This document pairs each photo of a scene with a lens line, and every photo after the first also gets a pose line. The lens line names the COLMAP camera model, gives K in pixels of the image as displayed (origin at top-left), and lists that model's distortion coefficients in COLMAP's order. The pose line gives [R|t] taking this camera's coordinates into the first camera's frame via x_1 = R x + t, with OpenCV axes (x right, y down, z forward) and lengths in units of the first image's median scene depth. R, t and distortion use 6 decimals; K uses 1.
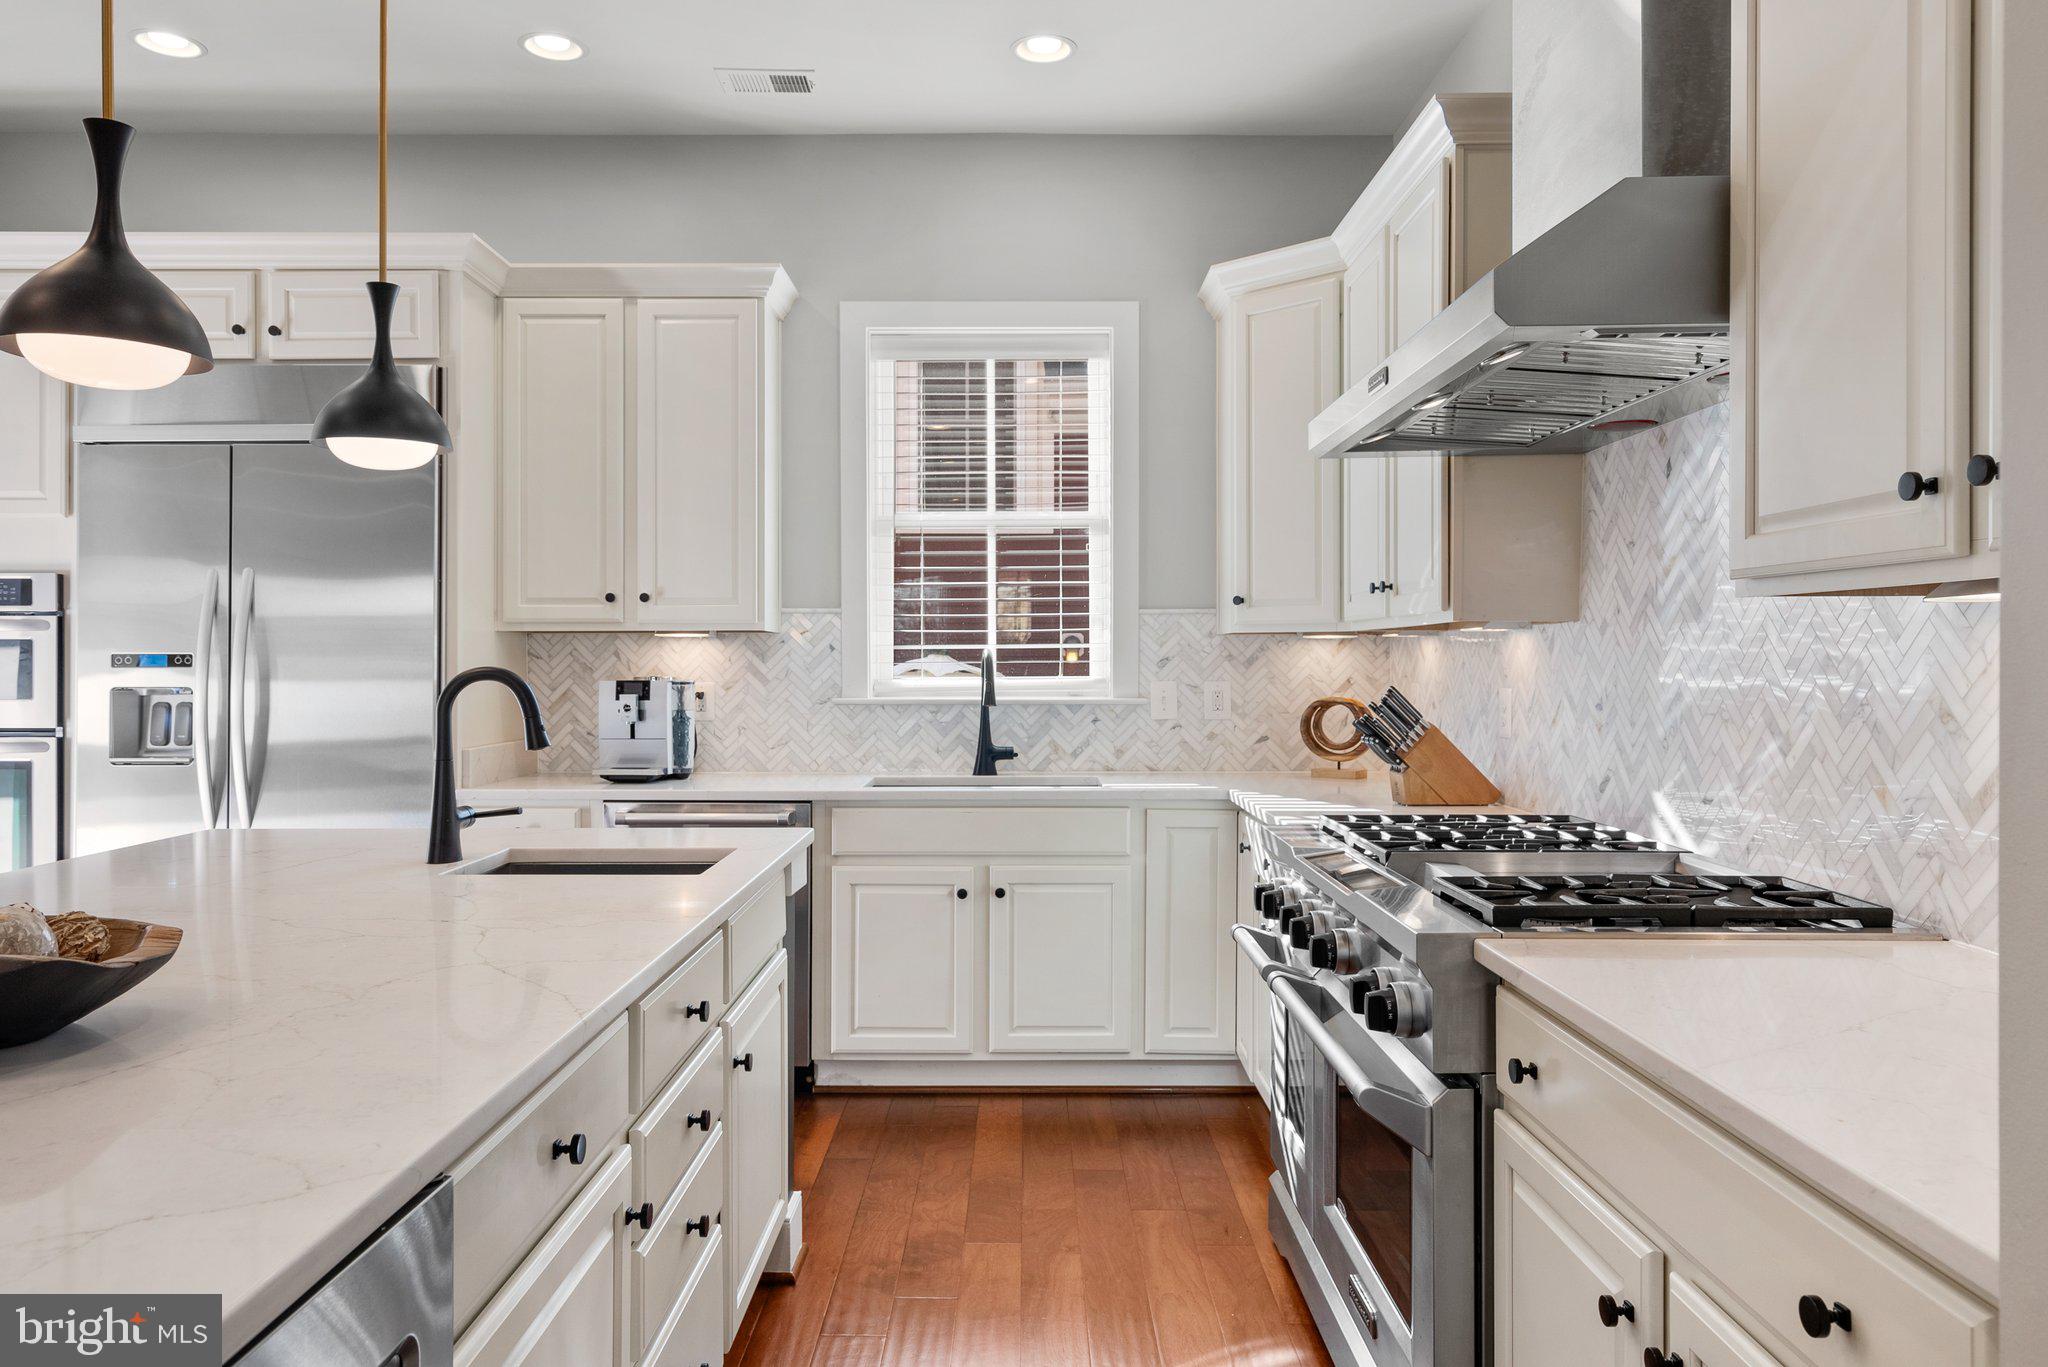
lens RADIAL K [[1401.6, 0, 1019.1], [0, 1401.6, 662.2], [0, 0, 1]] dist [0.005052, 0.001479]
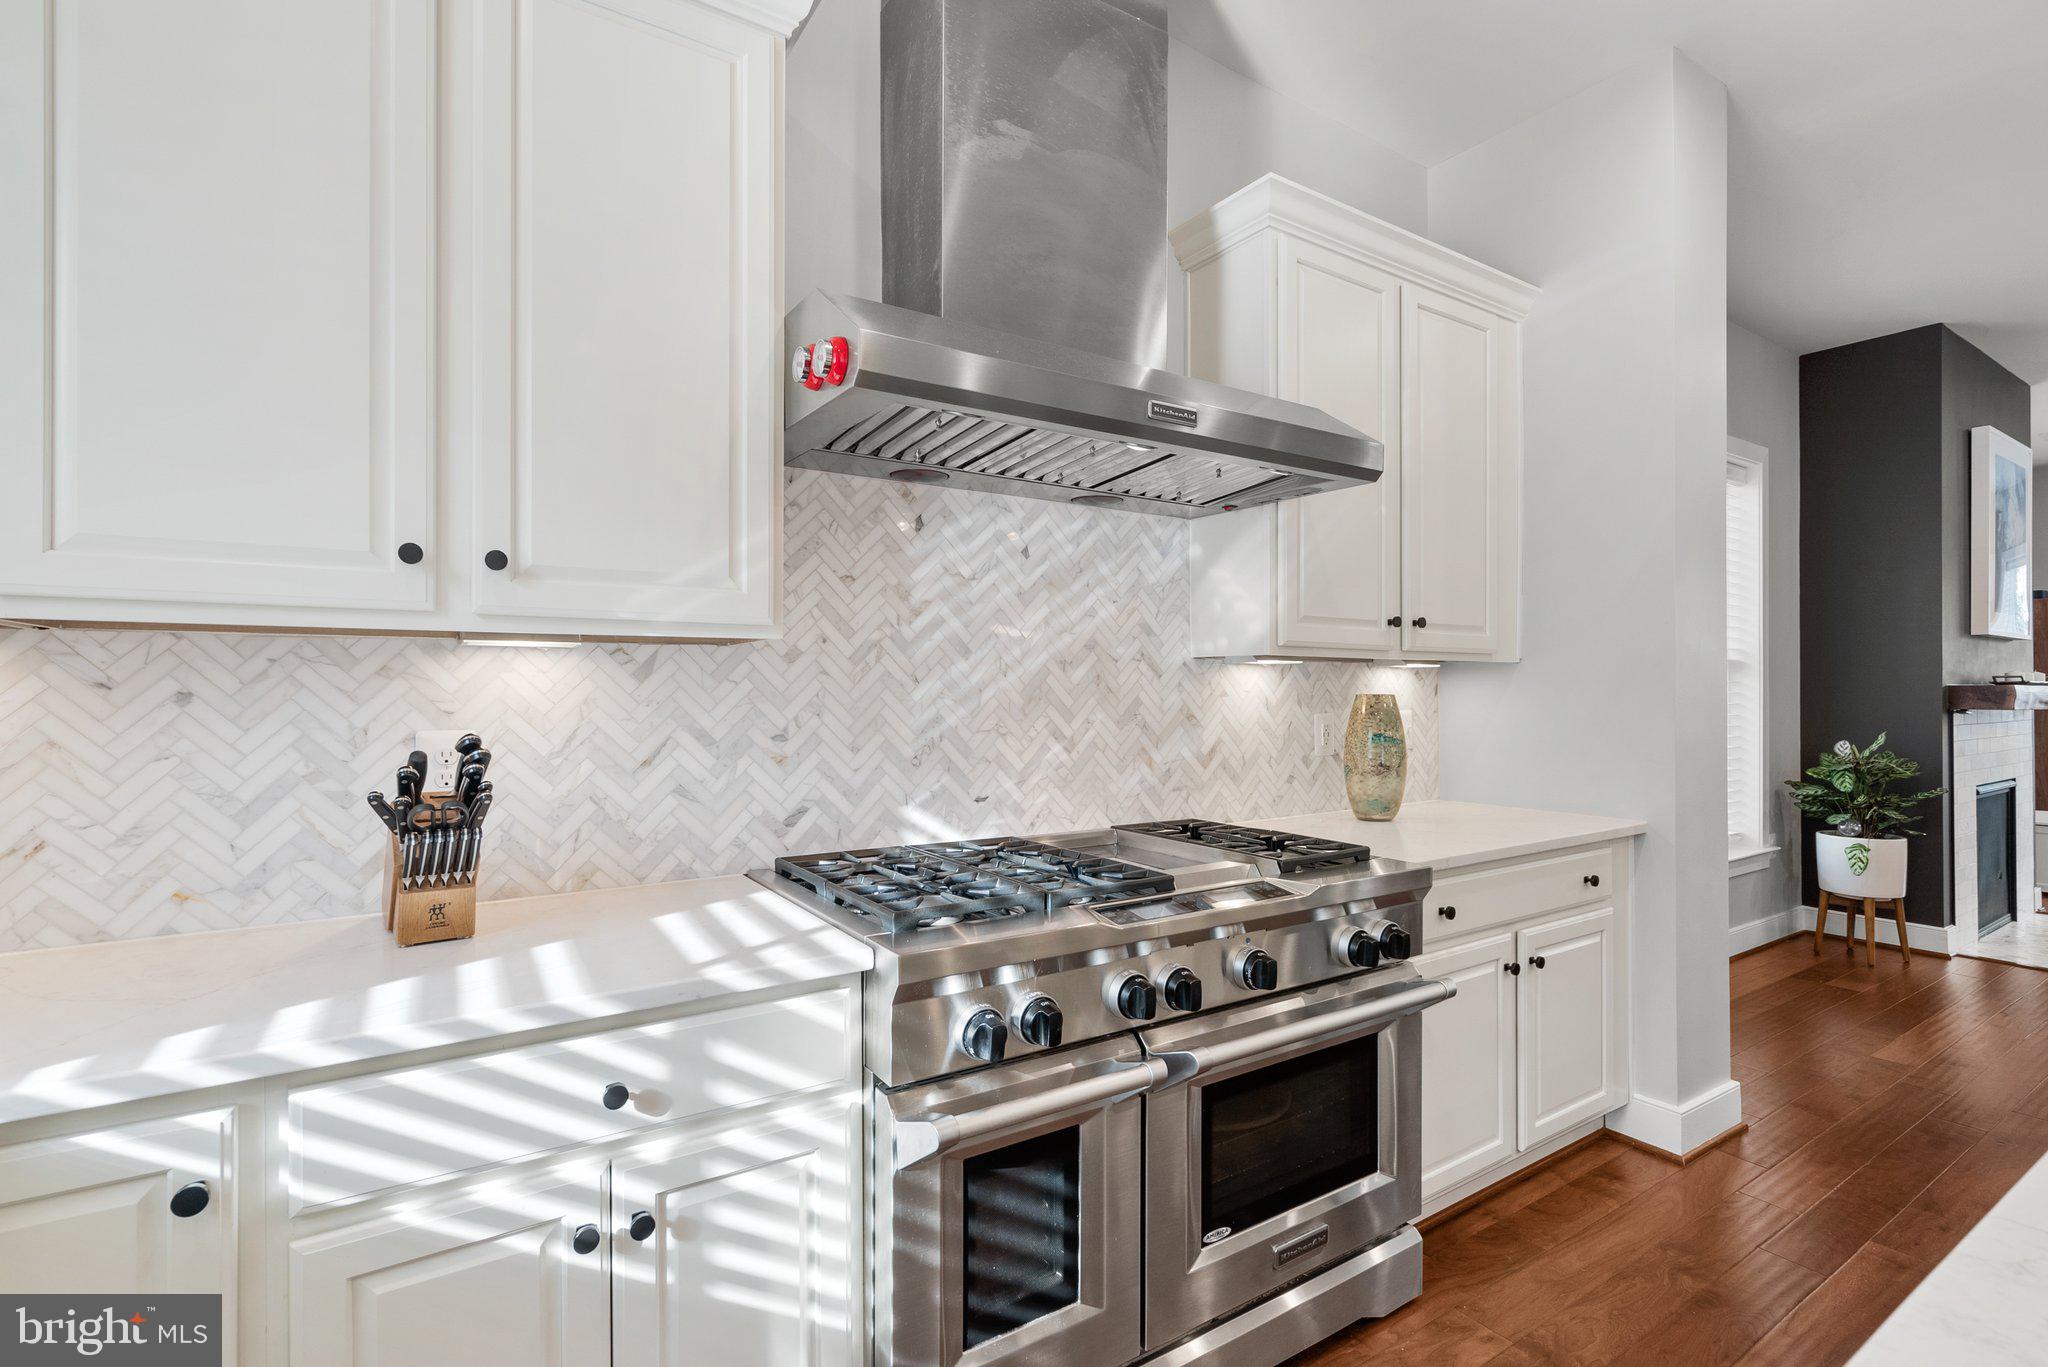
lens RADIAL K [[944.2, 0, 1024.0], [0, 944.2, 683.5], [0, 0, 1]] dist [-0.001147, -0.000019]
pose [[-0.542881, 0.001413, 0.839808, -0.158398], [-0.000304, 0.999998, -0.001880, -0.003098], [-0.839810, -0.001276, -0.542880, 0.889392]]
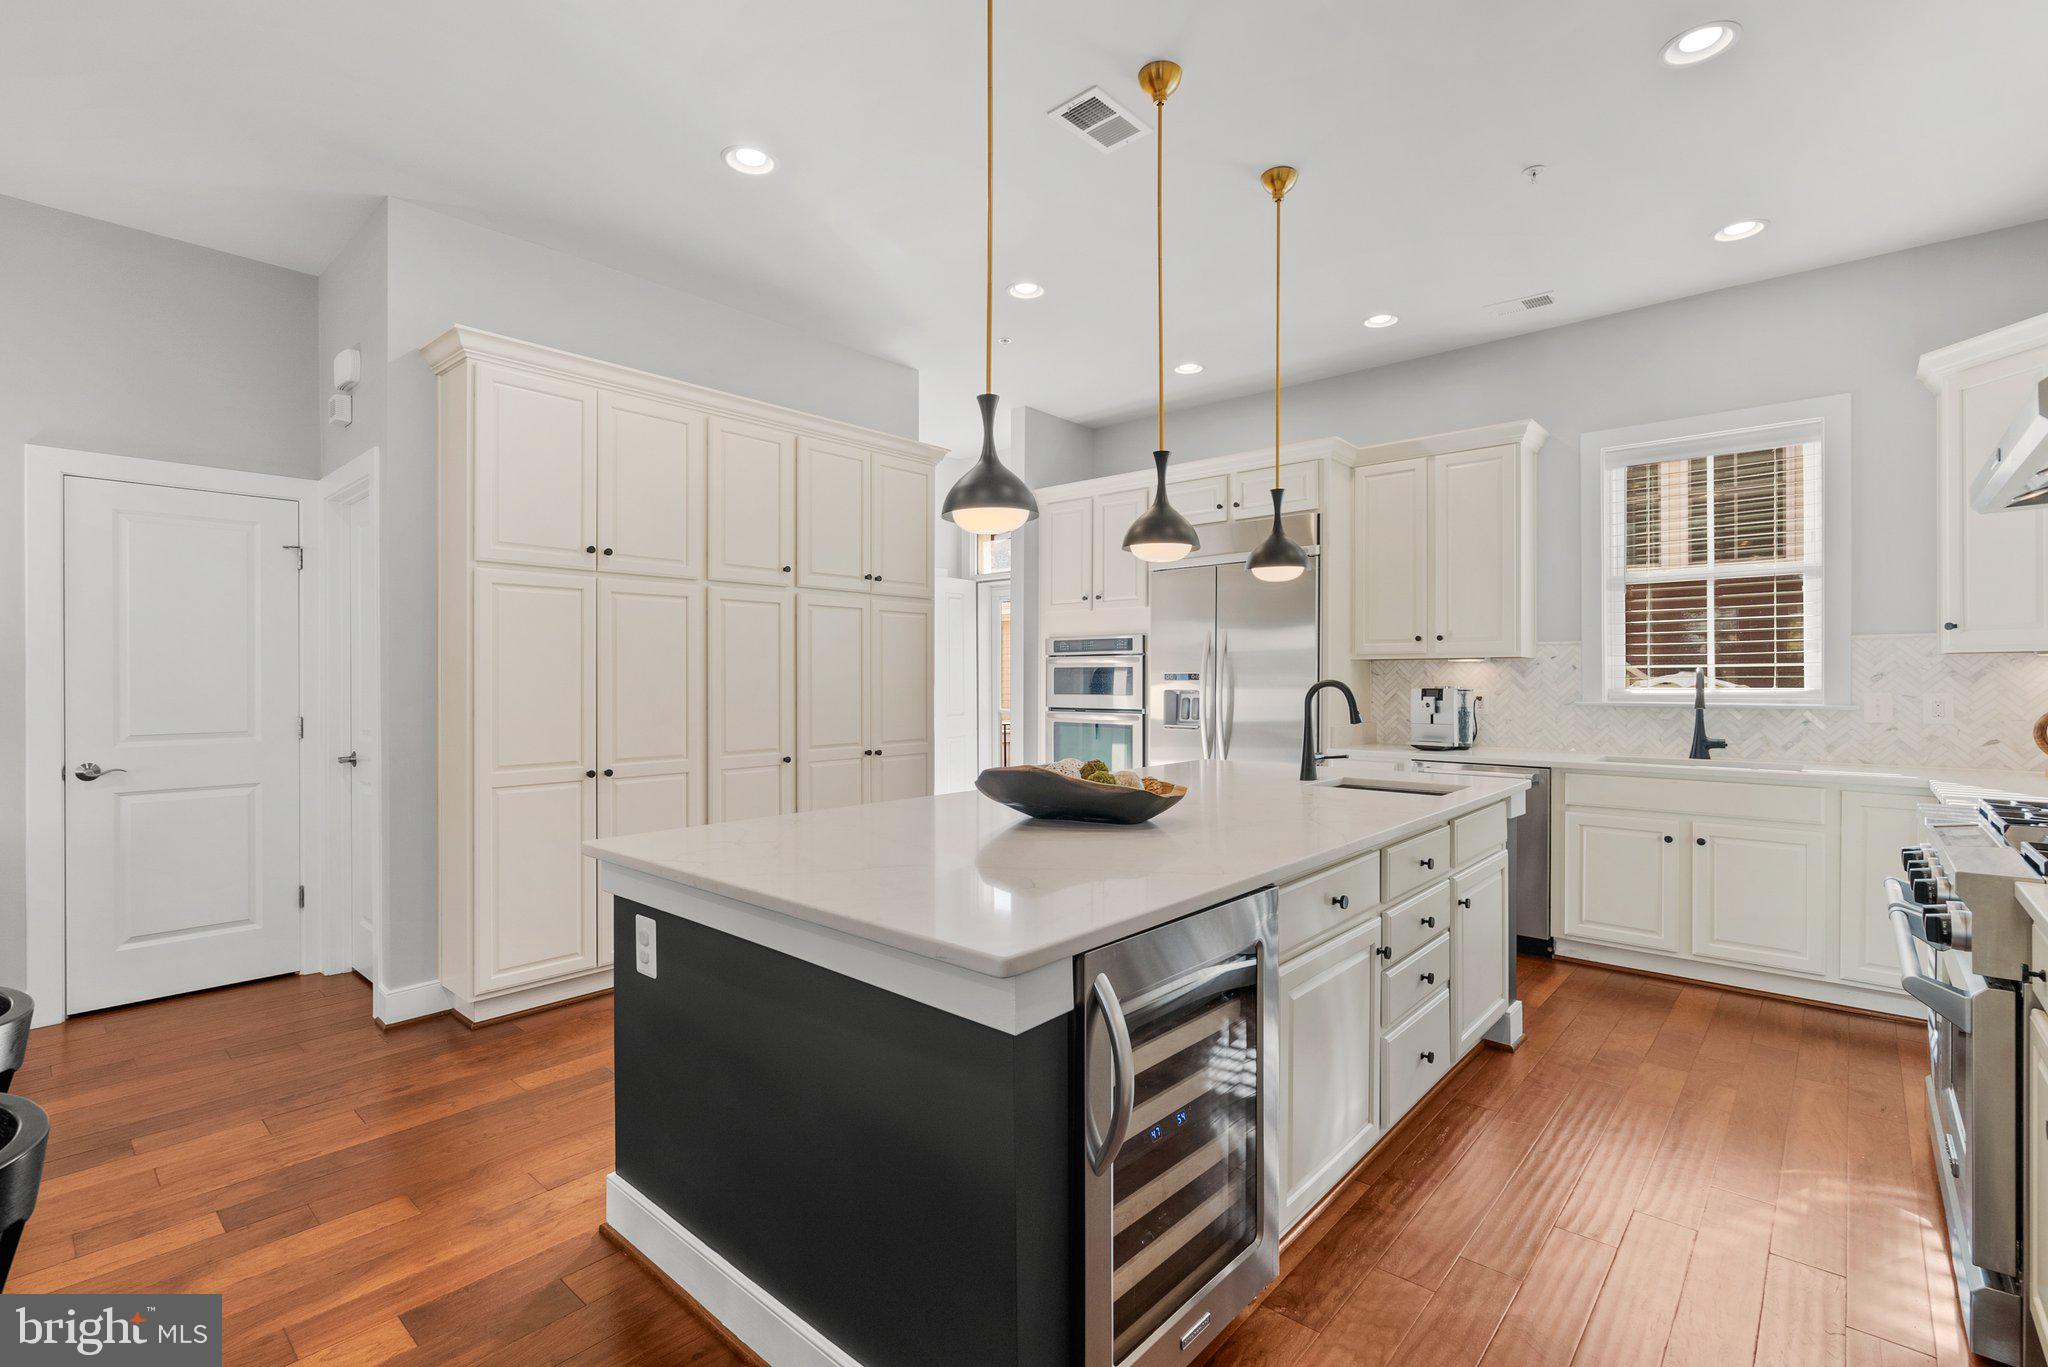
lens RADIAL K [[926.2, 0, 1023.5], [0, 926.2, 677.0], [0, 0, 1]] dist [-0.001899, -0.000060]
pose [[0.747482, -0.001082, -0.664281, 0.093284], [0.000801, 0.999999, -0.000727, -0.000107], [0.664281, 0.000011, 0.747483, -0.139752]]
